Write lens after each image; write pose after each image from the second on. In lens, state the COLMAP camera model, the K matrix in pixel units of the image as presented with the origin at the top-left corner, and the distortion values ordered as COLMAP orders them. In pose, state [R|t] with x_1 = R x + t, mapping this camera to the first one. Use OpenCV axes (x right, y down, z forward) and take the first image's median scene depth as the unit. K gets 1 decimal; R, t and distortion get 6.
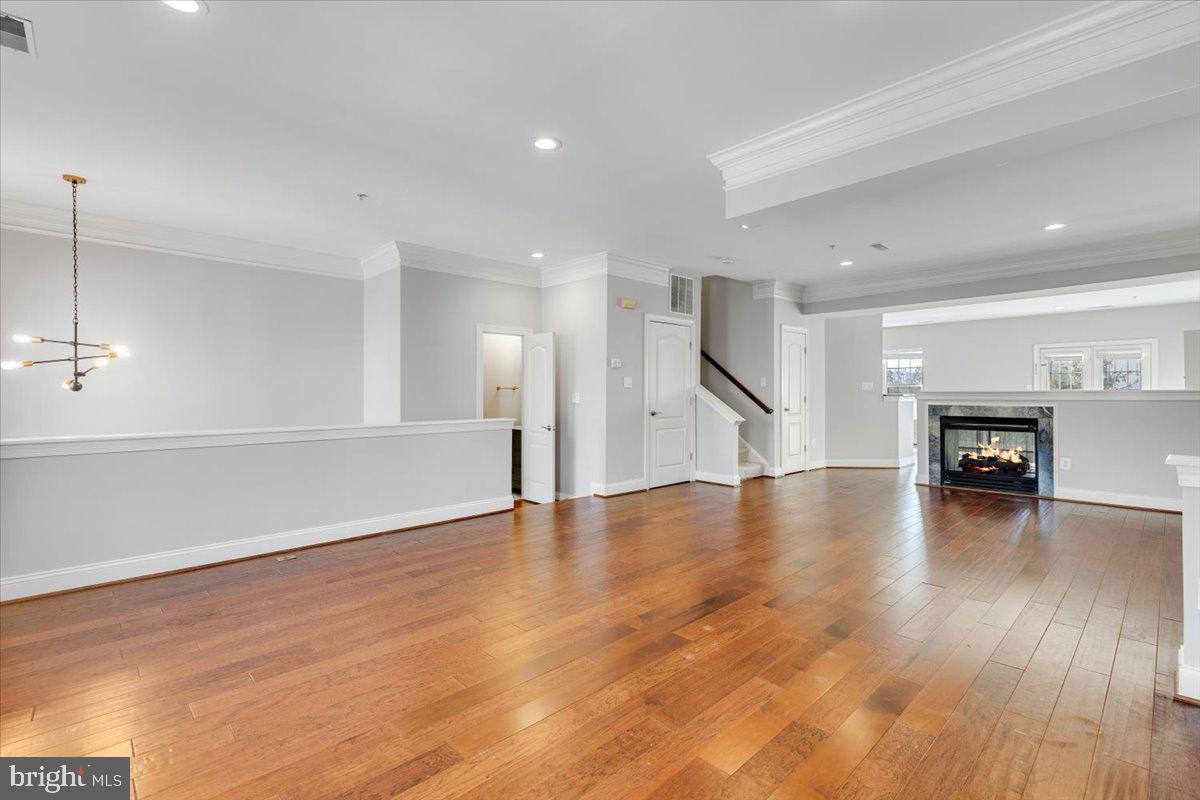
lens RADIAL K [[536.3, 0, 601.9], [0, 536.3, 394.4], [0, 0, 1]] dist [0.001109, -0.000151]
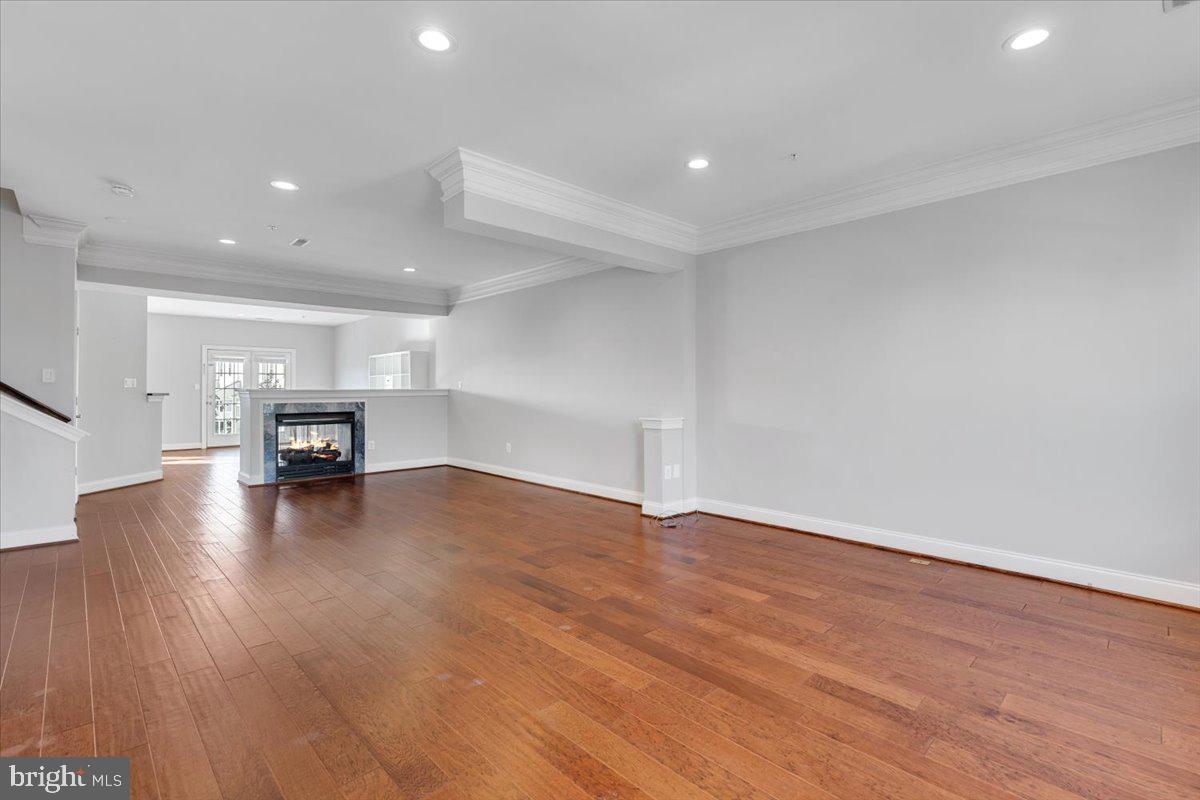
lens RADIAL K [[546.8, 0, 593.8], [0, 546.8, 383.5], [0, 0, 1]] dist [0.002629, 0.000463]
pose [[0.001119, 0.013218, 0.999912, -0.450751], [0.003958, 0.999905, -0.013222, -0.001388], [-0.999992, 0.003973, 0.001067, 0.434493]]
